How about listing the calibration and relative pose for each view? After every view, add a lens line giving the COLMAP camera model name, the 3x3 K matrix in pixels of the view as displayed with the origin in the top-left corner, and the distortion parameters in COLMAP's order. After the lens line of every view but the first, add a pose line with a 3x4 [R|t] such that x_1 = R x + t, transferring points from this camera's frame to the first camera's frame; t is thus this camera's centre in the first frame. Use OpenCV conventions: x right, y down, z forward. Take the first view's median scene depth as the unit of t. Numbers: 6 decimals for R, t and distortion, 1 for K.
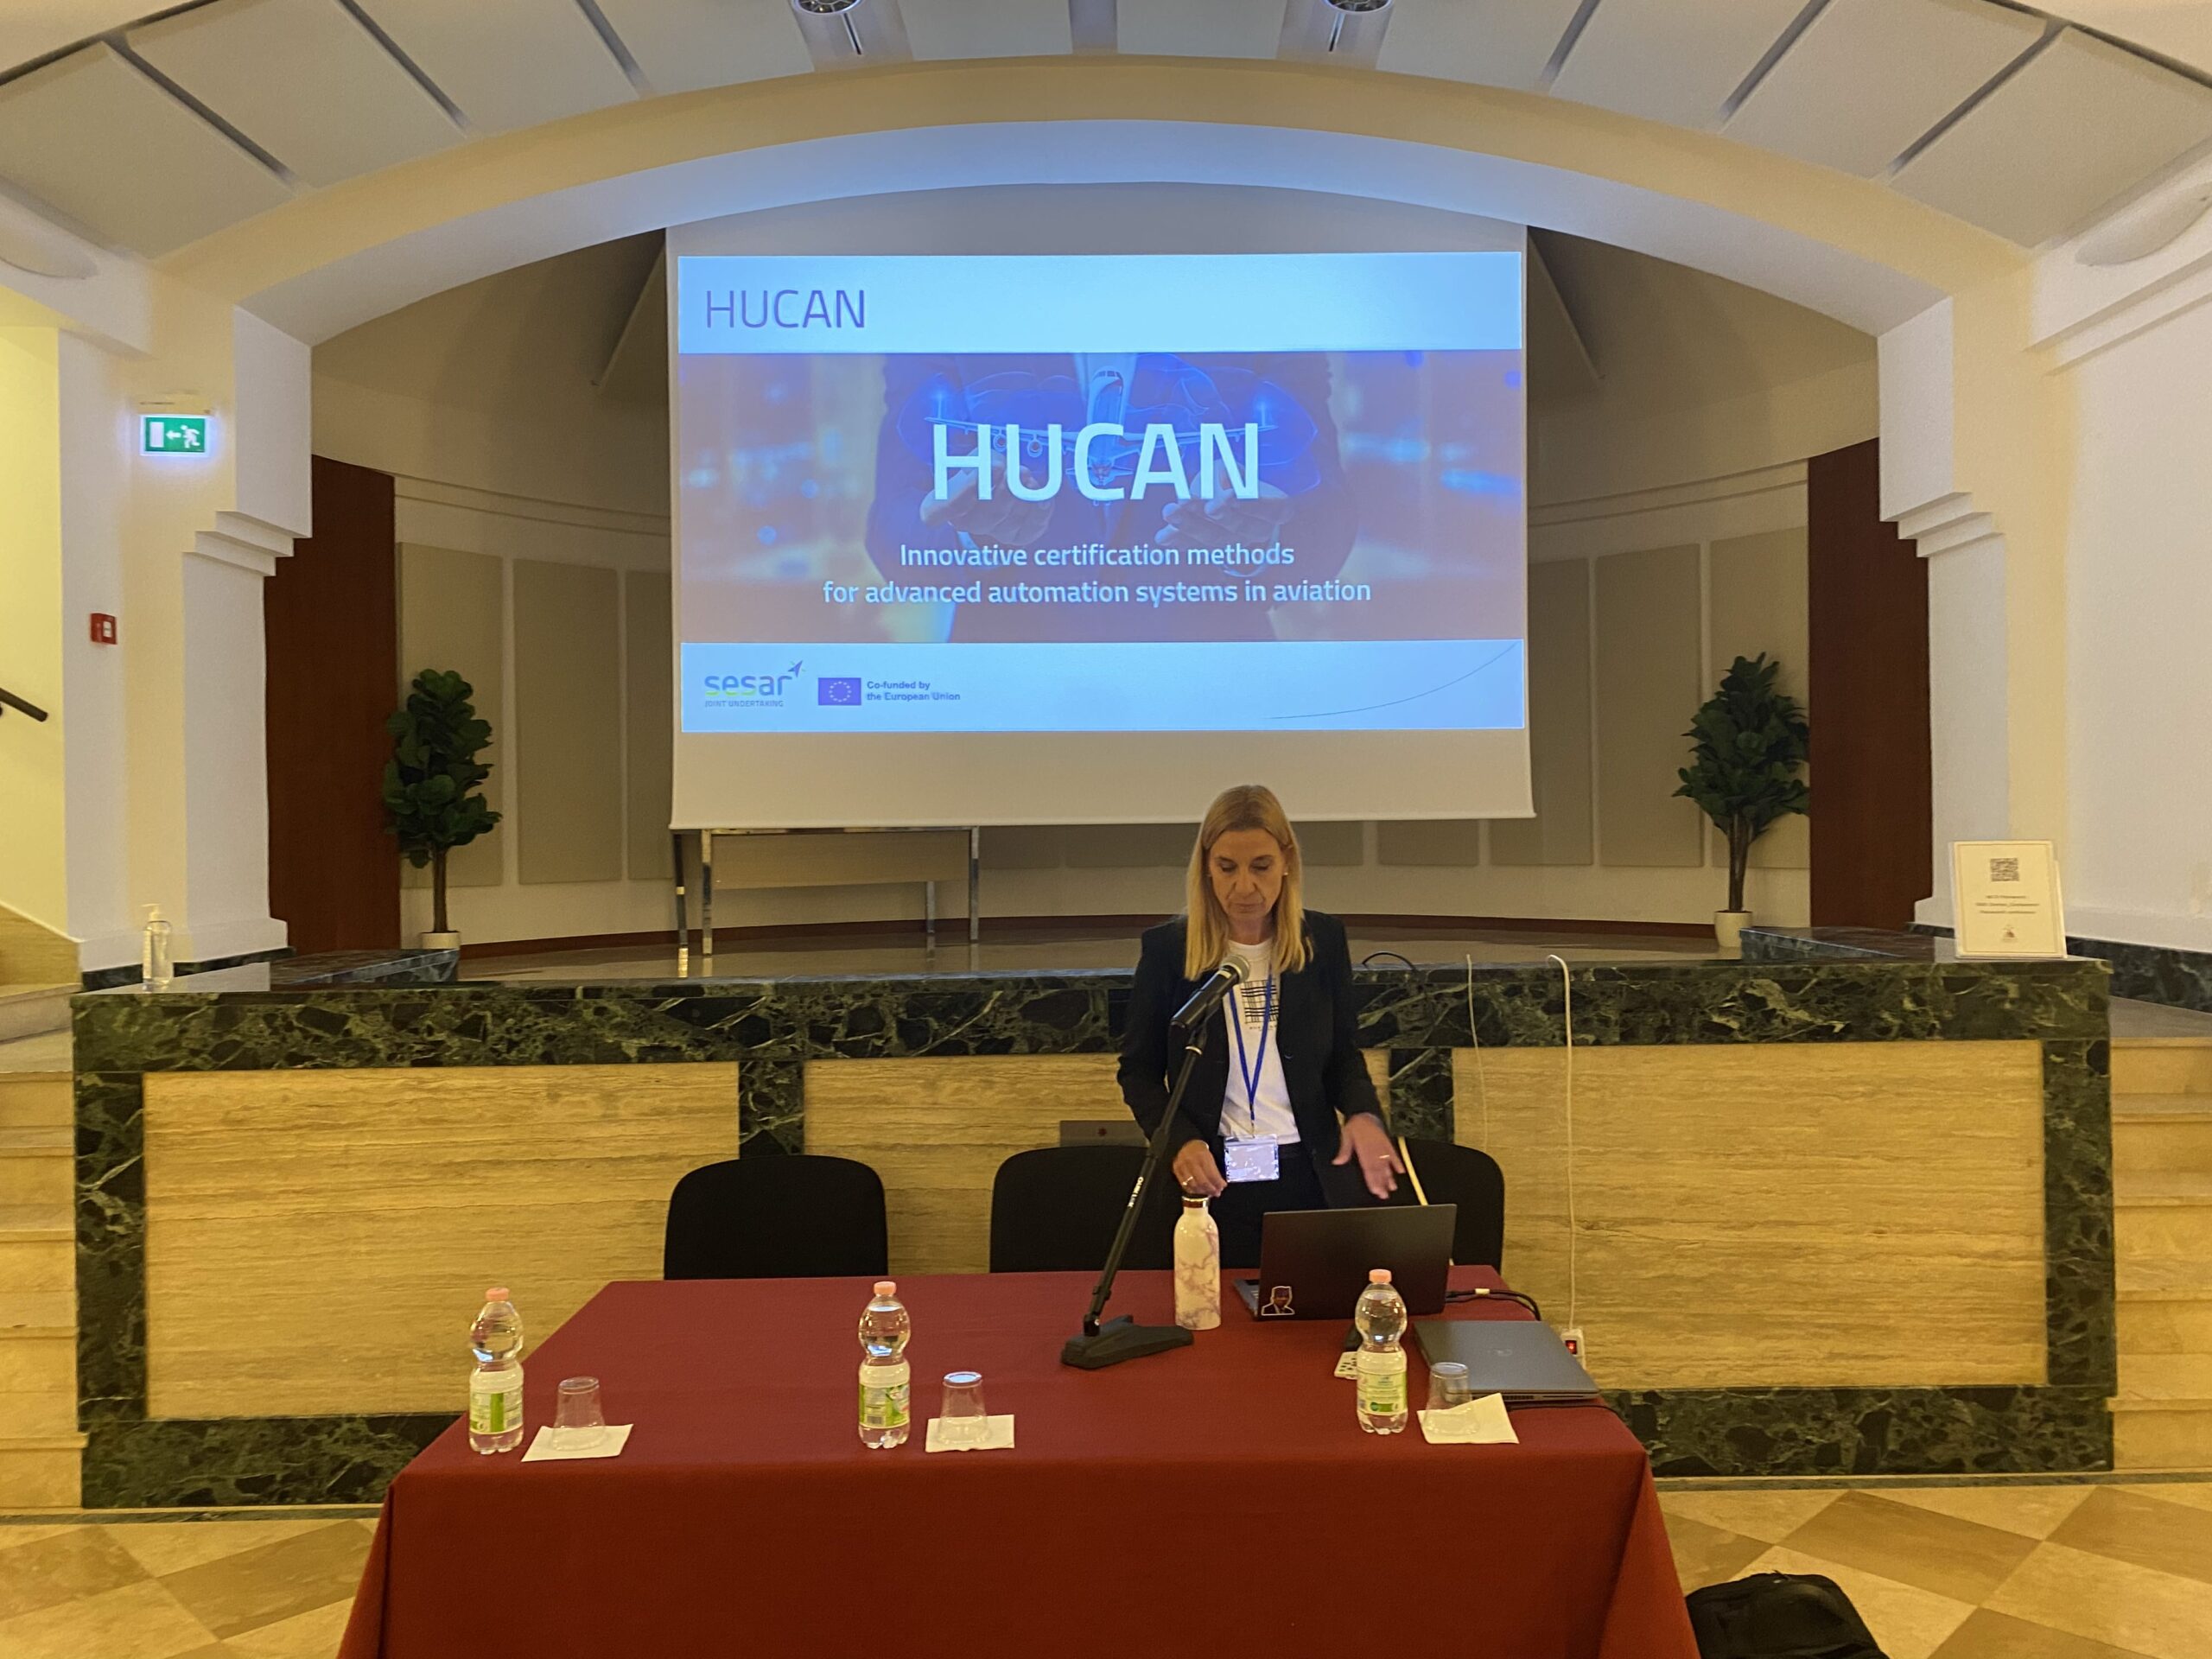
lens RADIAL K [[1627.4, 0, 1151.7], [0, 1627.4, 826.5], [0, 0, 1]] dist [0.069317, -0.082617]
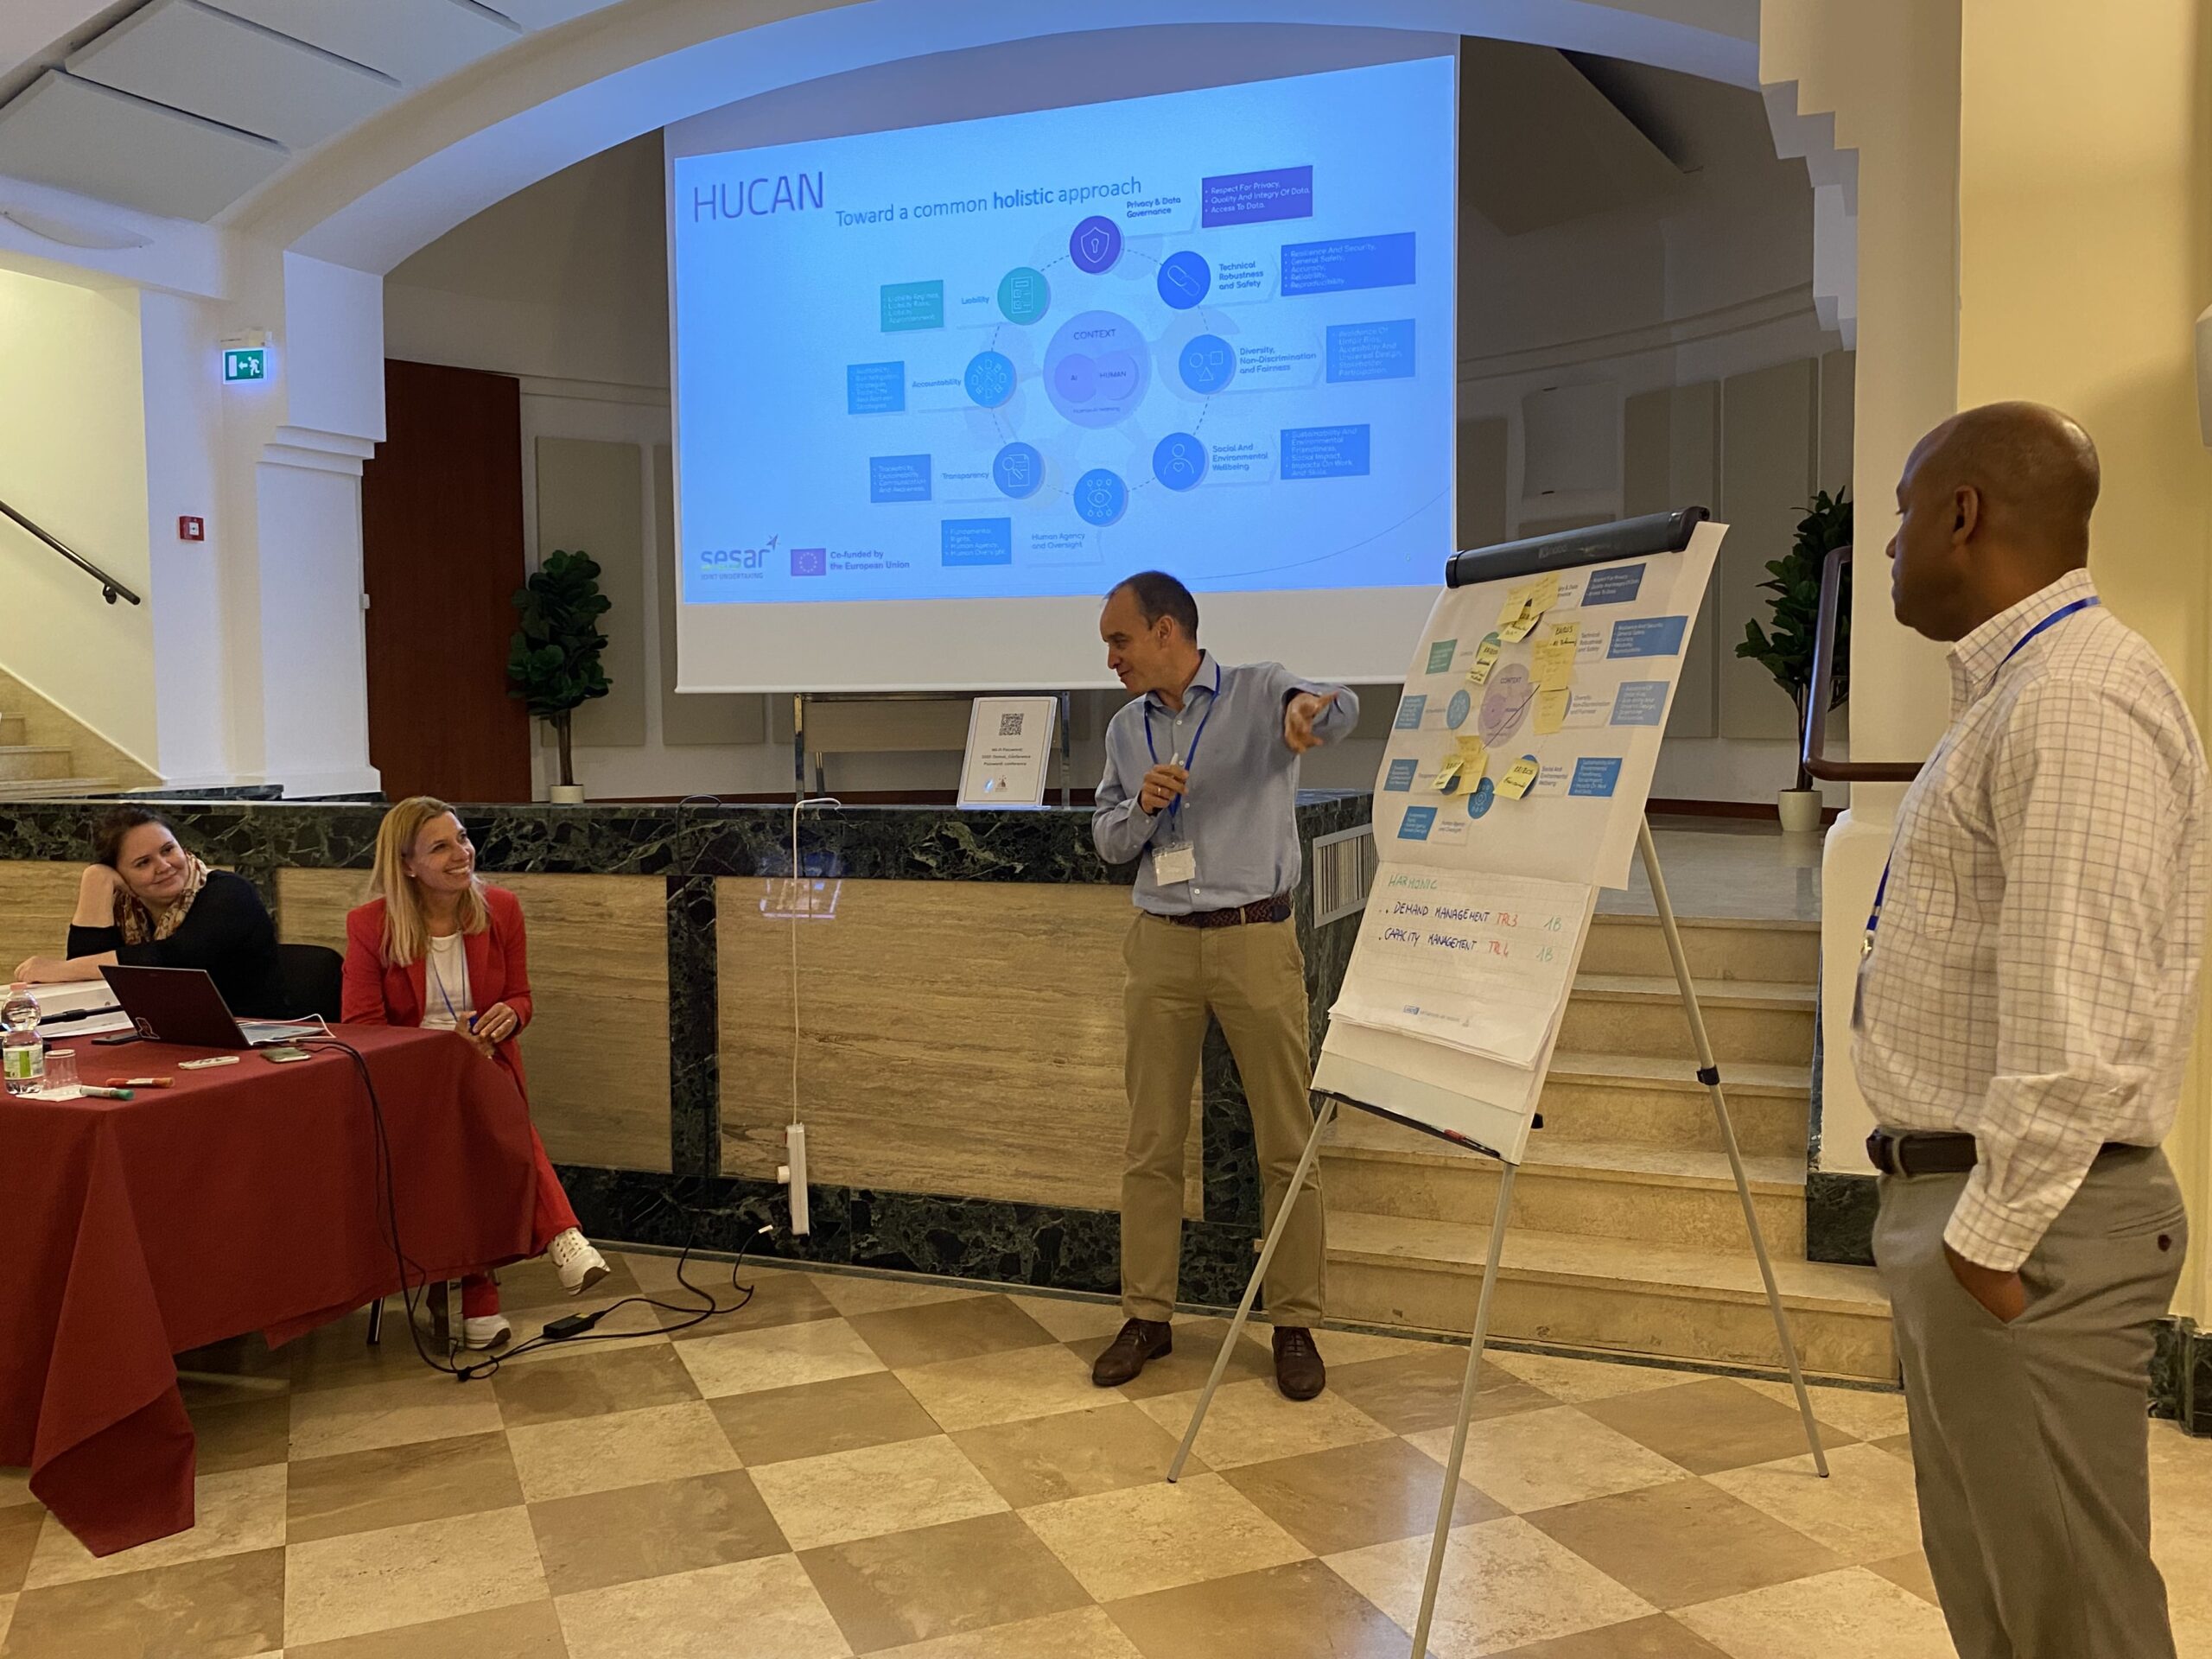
lens RADIAL K [[1898.7, 0, 1102.2], [0, 1898.7, 767.4], [0, 0, 1]] dist [0.114154, -0.206686]
pose [[0.921858, 0.015126, -0.387233, 0.946196], [-0.002156, 0.999423, 0.033908, 0.014254], [0.387522, -0.030423, 0.921358, -0.117907]]
